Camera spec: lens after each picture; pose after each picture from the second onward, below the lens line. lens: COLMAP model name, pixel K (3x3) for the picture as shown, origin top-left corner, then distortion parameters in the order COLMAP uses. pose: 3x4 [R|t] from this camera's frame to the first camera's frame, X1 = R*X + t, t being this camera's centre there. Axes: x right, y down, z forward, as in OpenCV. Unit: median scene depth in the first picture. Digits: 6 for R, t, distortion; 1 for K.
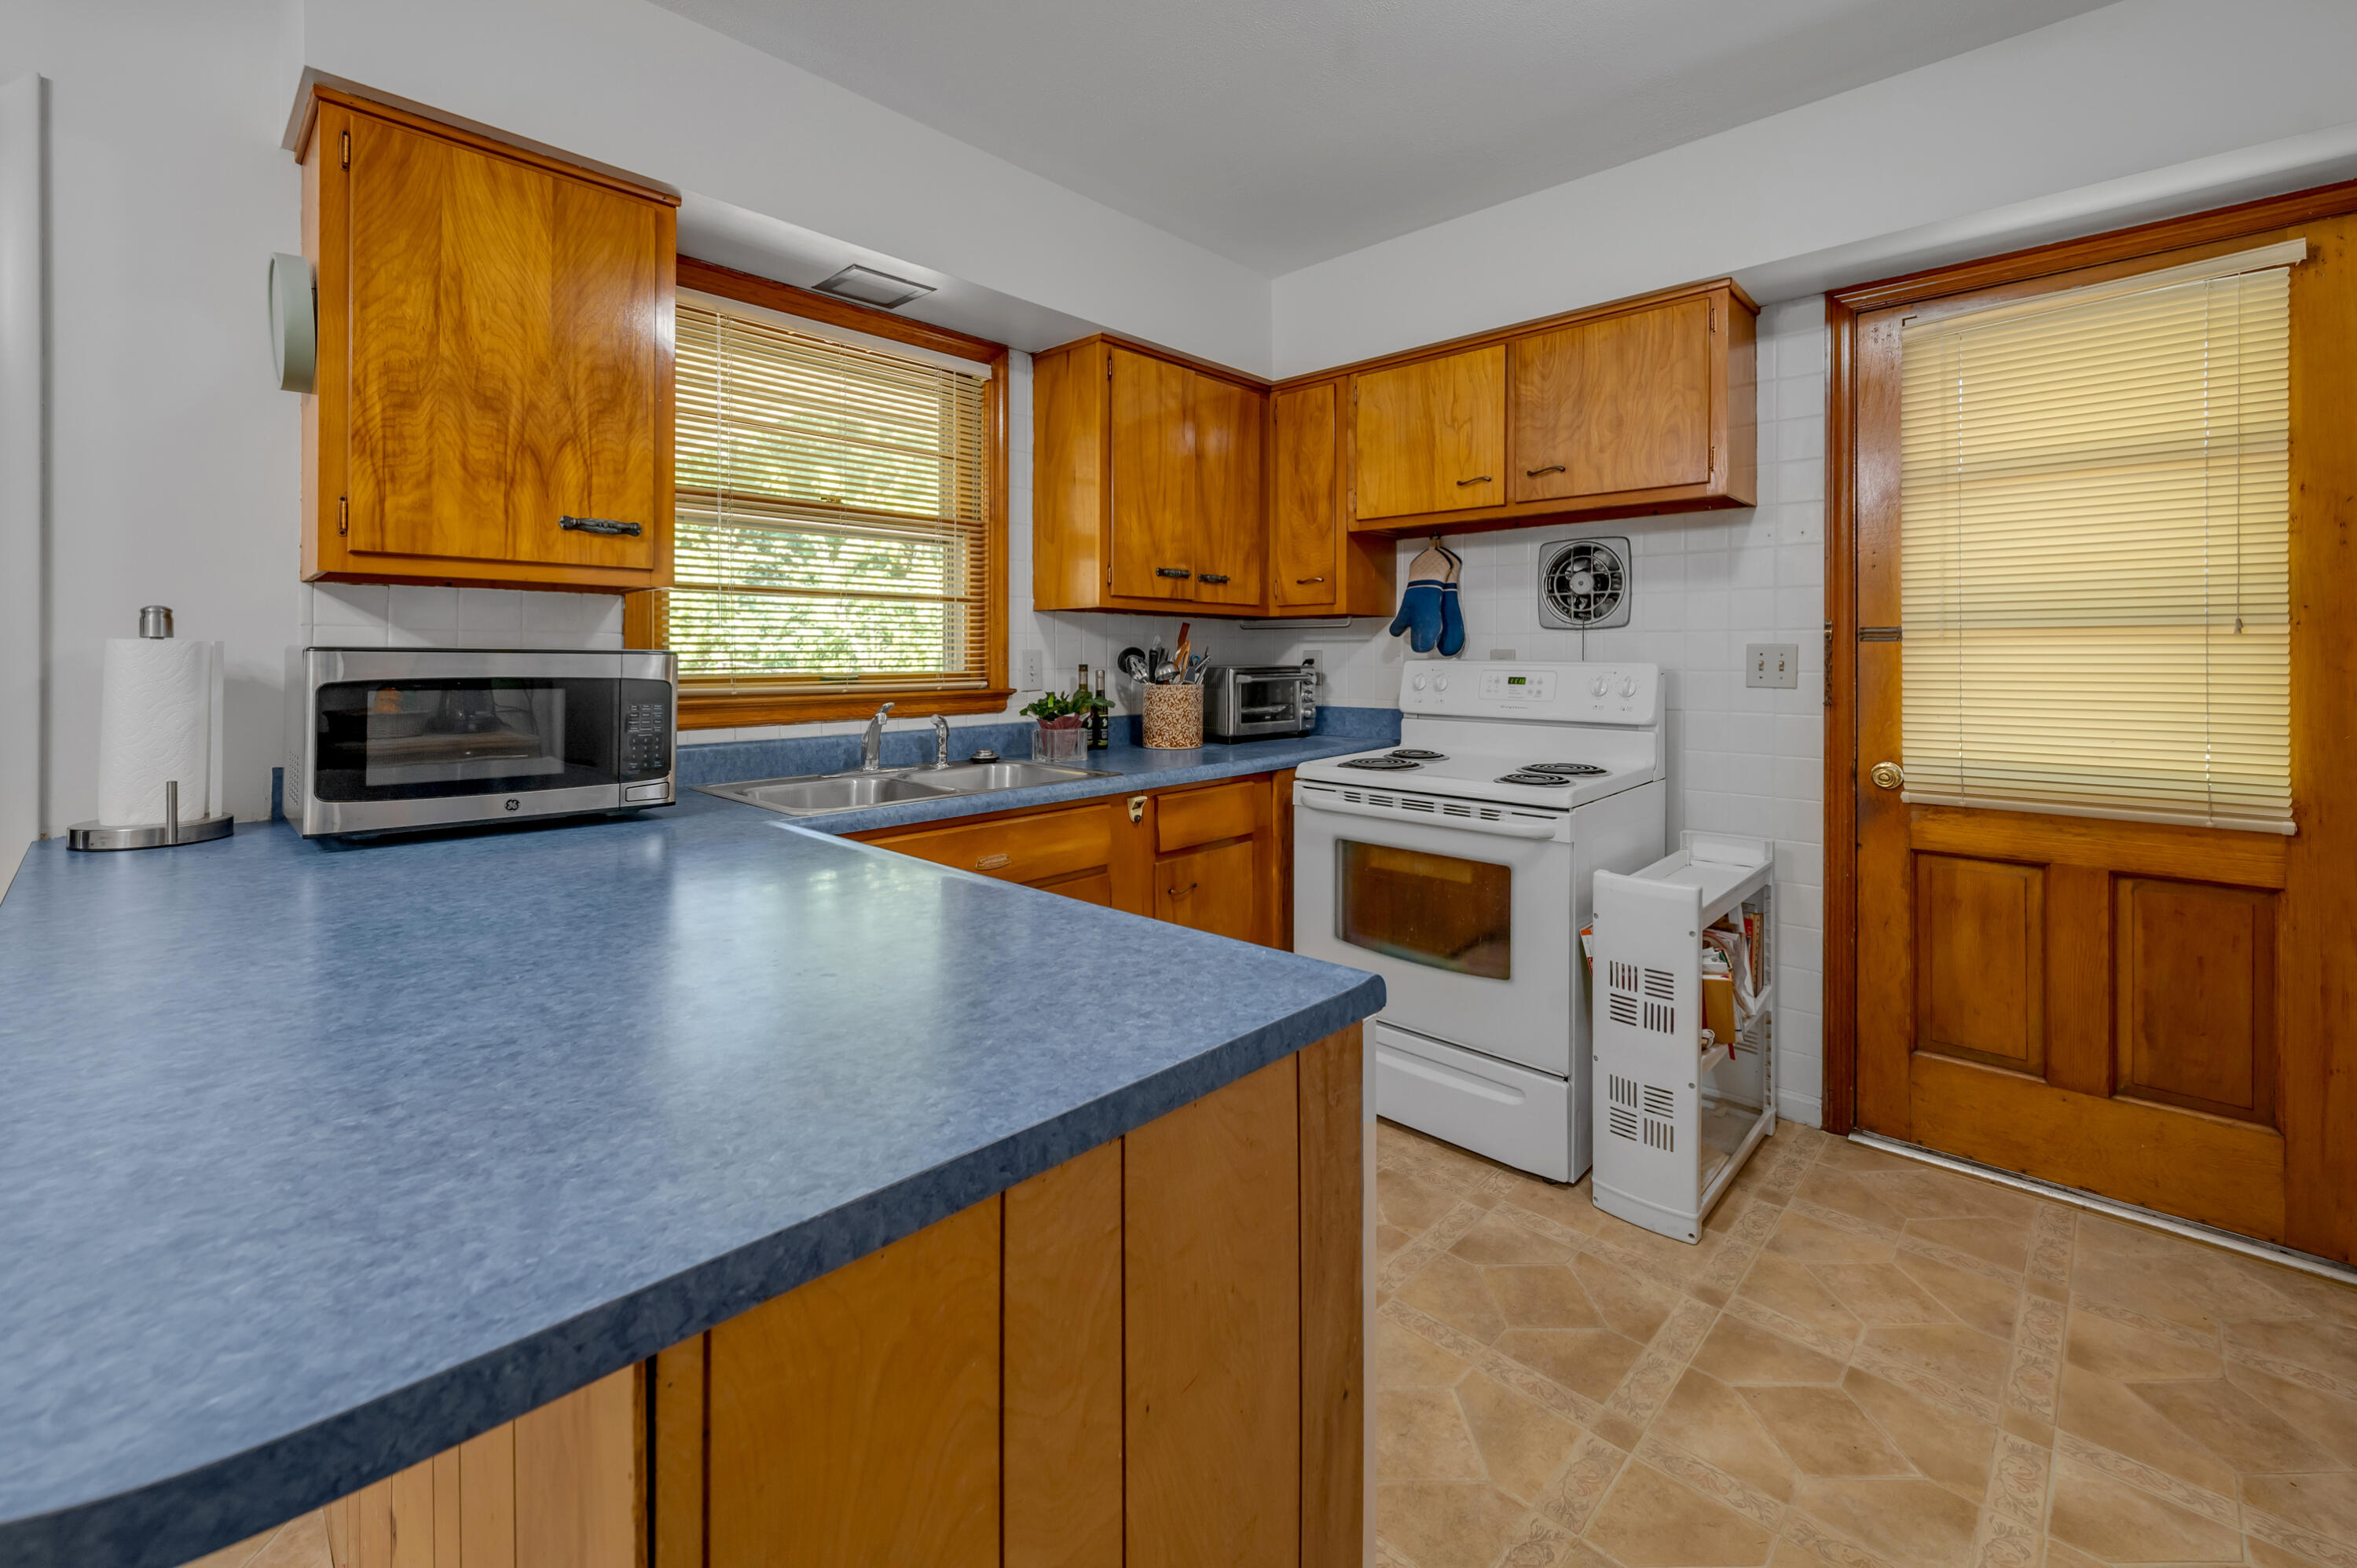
lens RADIAL K [[990.2, 0, 1166.2], [0, 990.2, 659.7], [0, 0, 1]] dist [-0.002317, -0.000140]
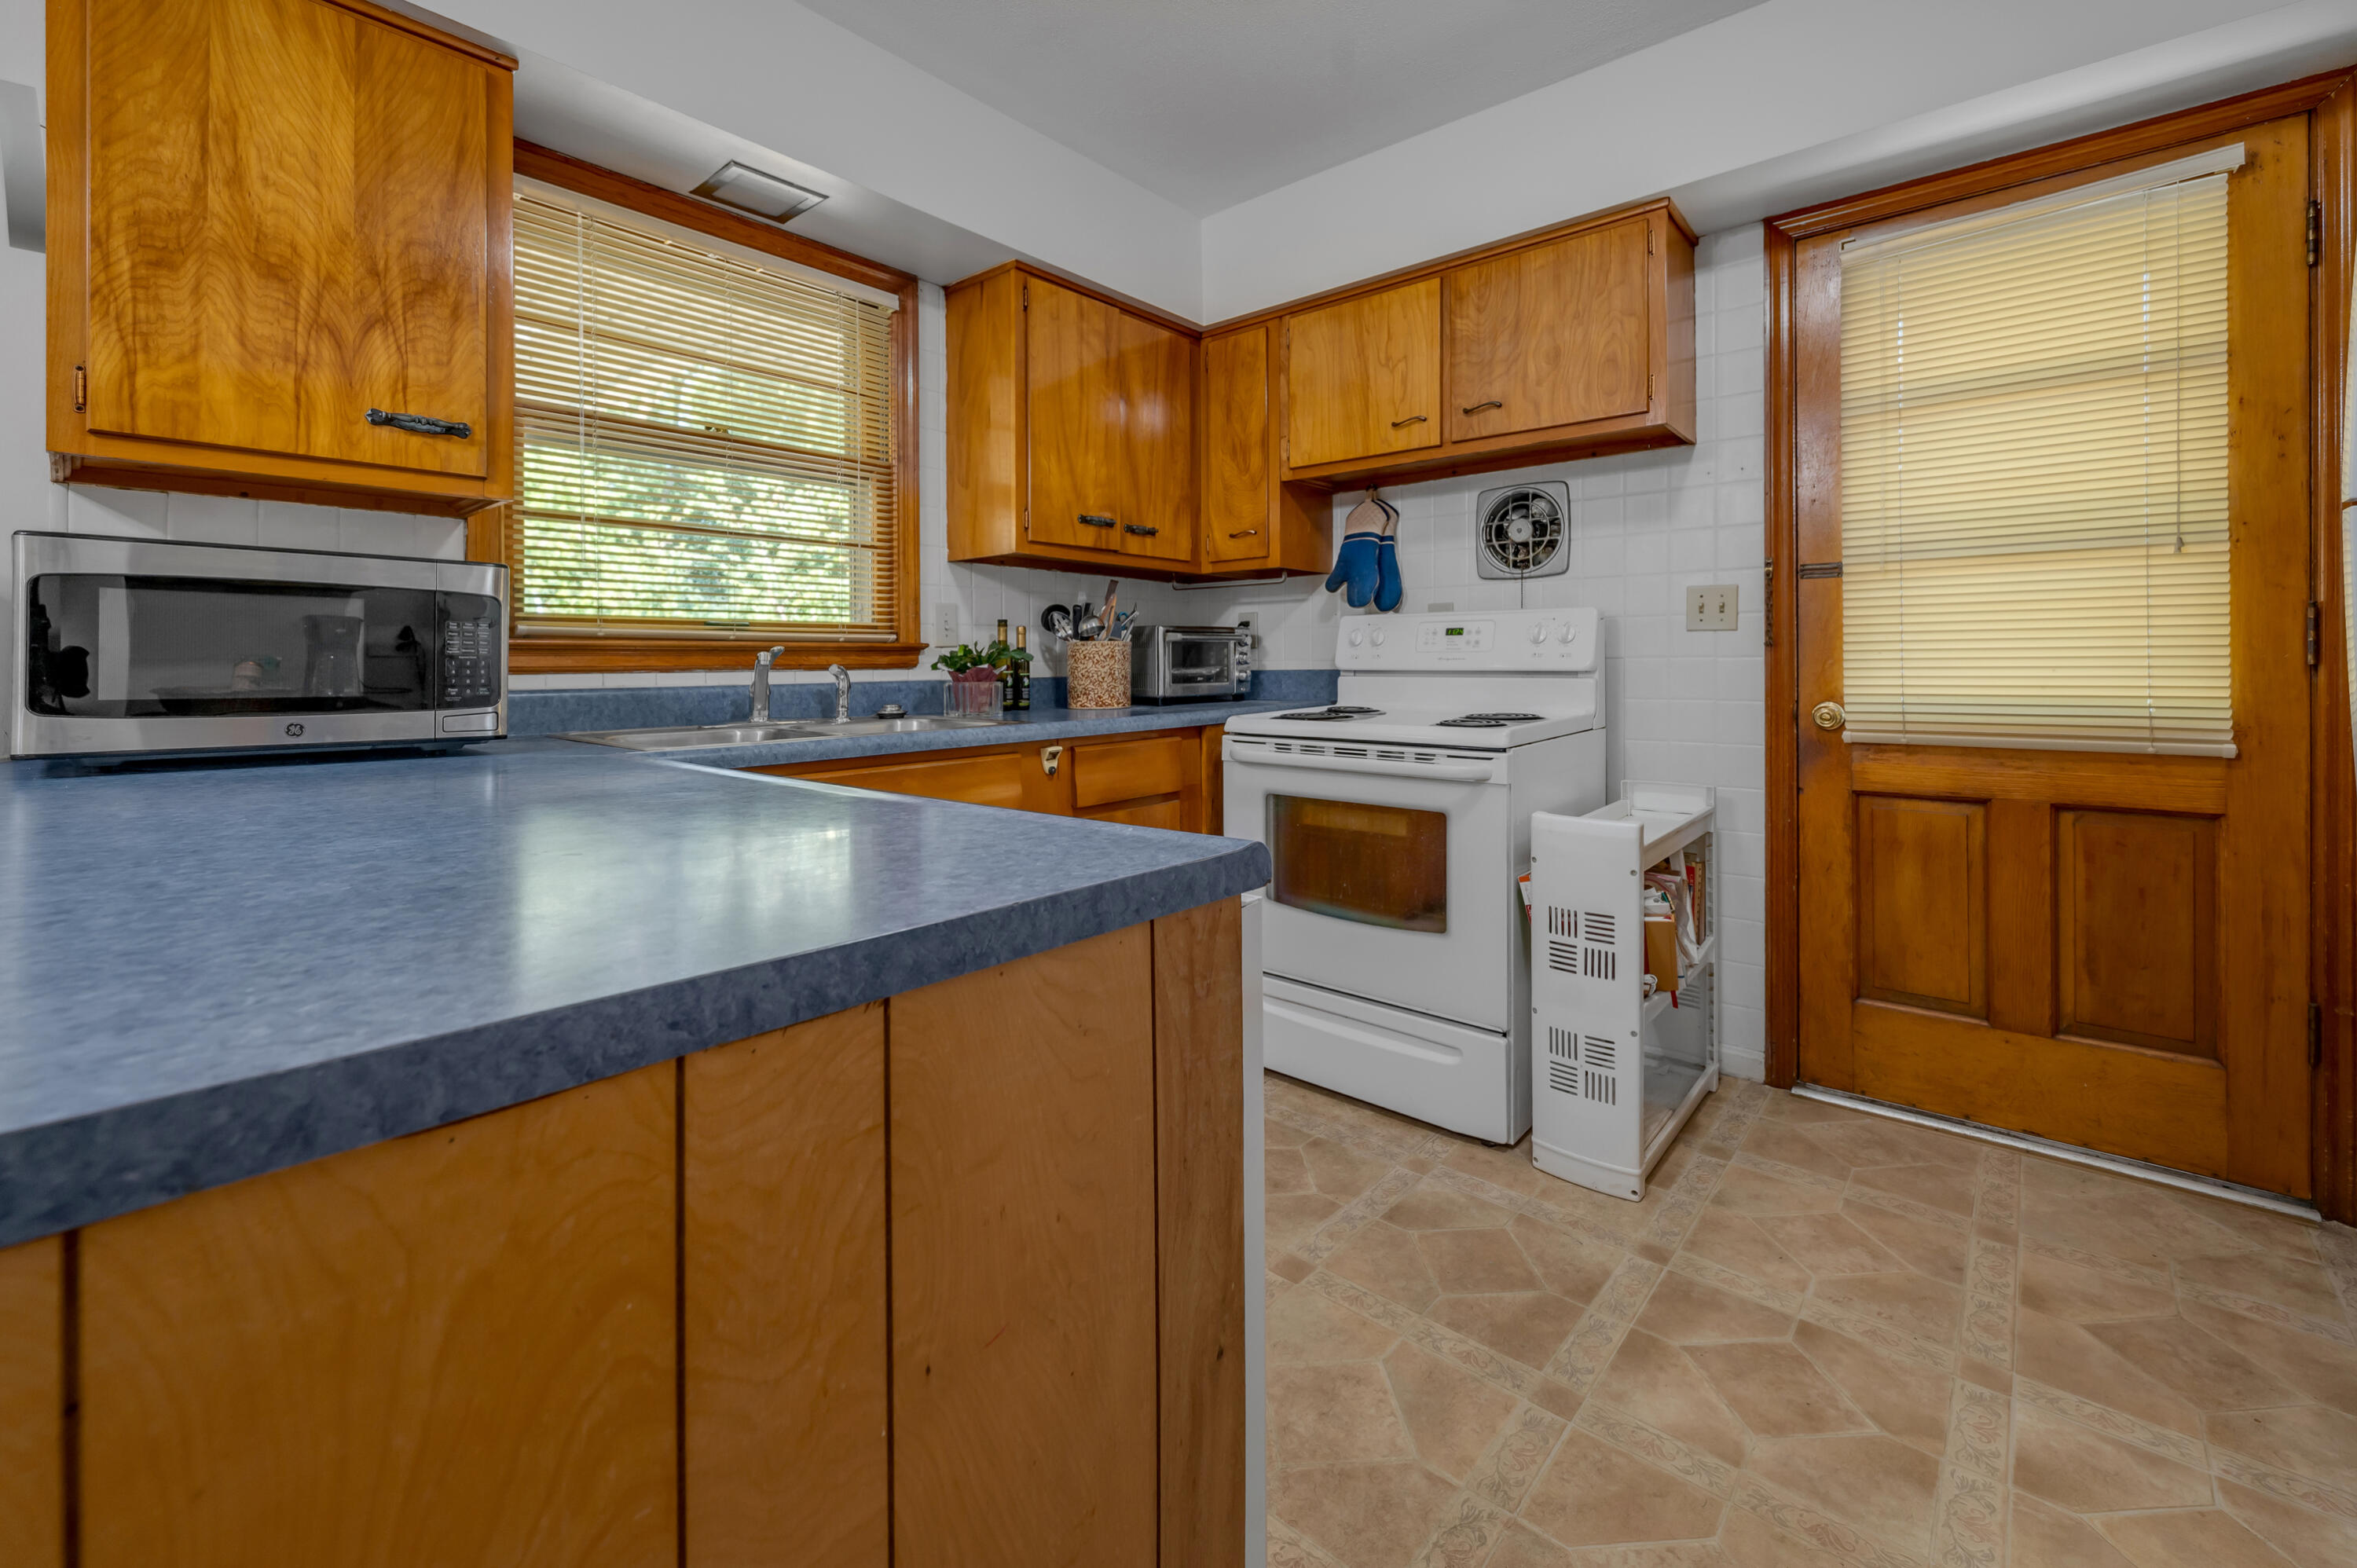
lens RADIAL K [[982.7, 0, 1177.8], [0, 982.7, 671.1], [0, 0, 1]] dist [-0.001721, -0.000299]
pose [[0.998479, -0.005924, 0.054818, 0.045352], [0.005872, 0.999982, 0.001105, 0.077982], [-0.054823, -0.000781, 0.998496, 0.084387]]
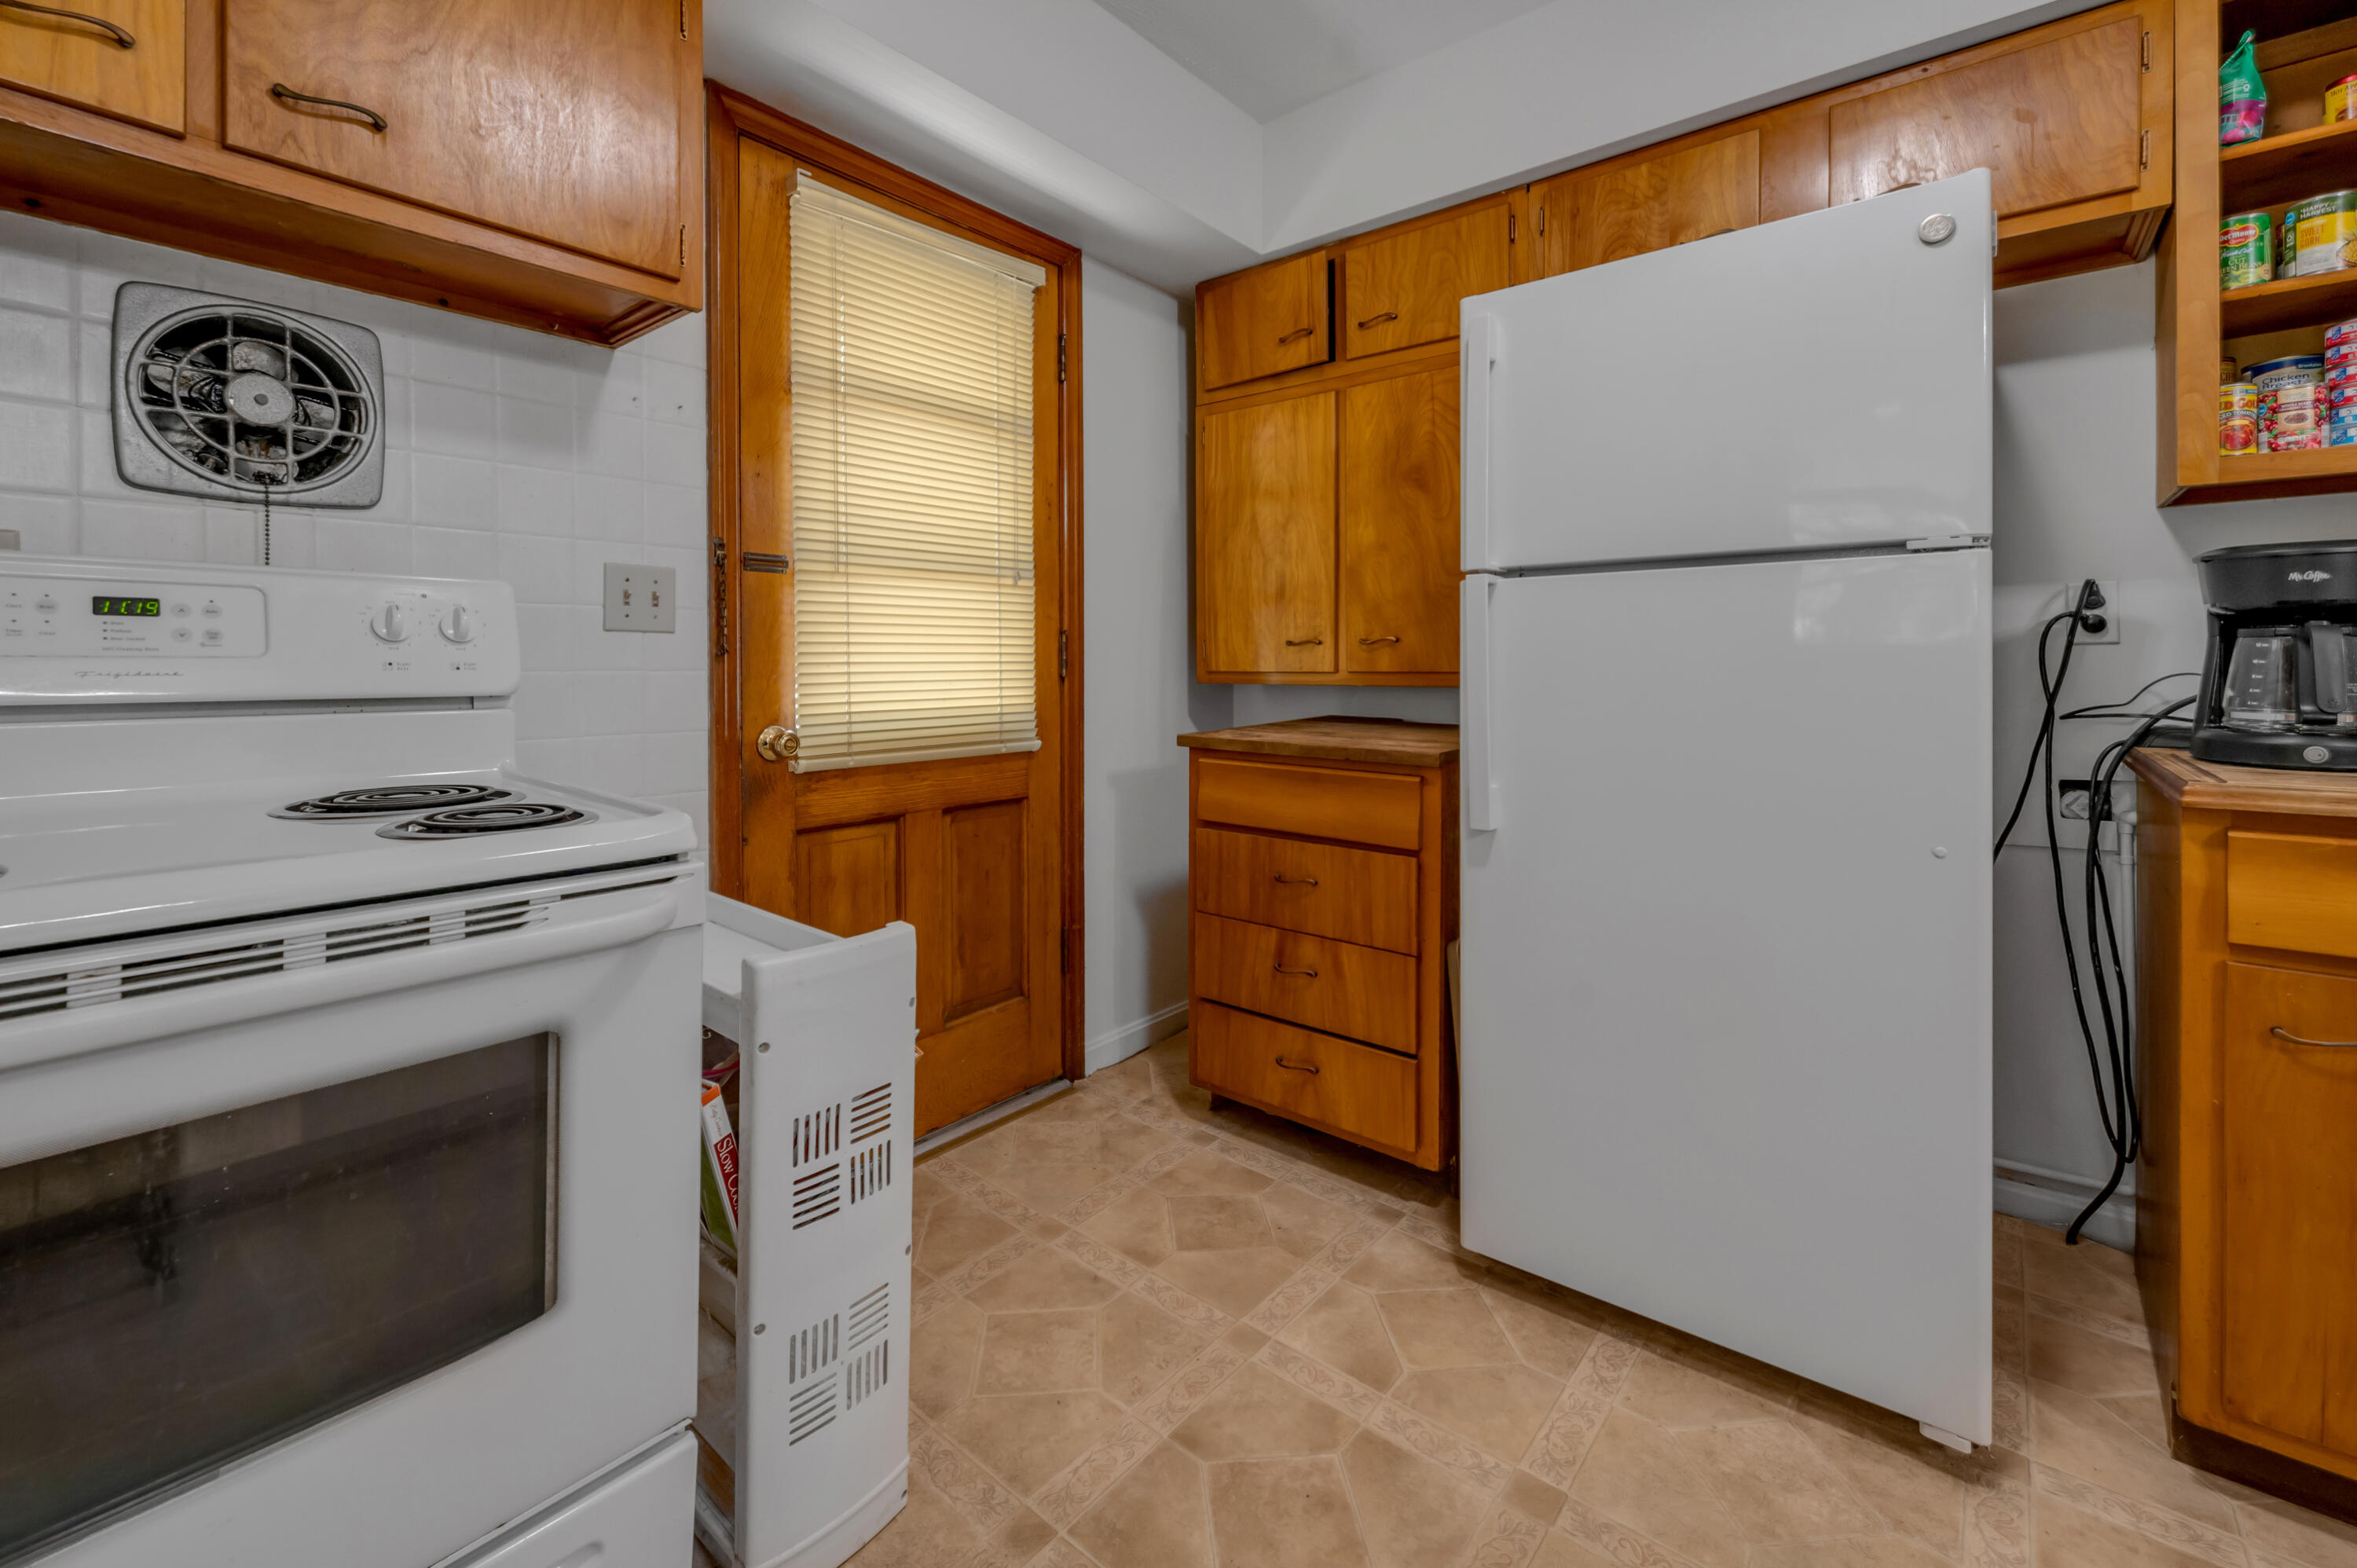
lens RADIAL K [[982.7, 0, 1177.8], [0, 982.7, 671.1], [0, 0, 1]] dist [-0.001721, -0.000299]
pose [[-0.083650, -0.005136, 0.996482, -0.086231], [0.011914, 0.999910, 0.006153, 0.067324], [-0.996424, 0.012387, -0.083582, 0.852029]]
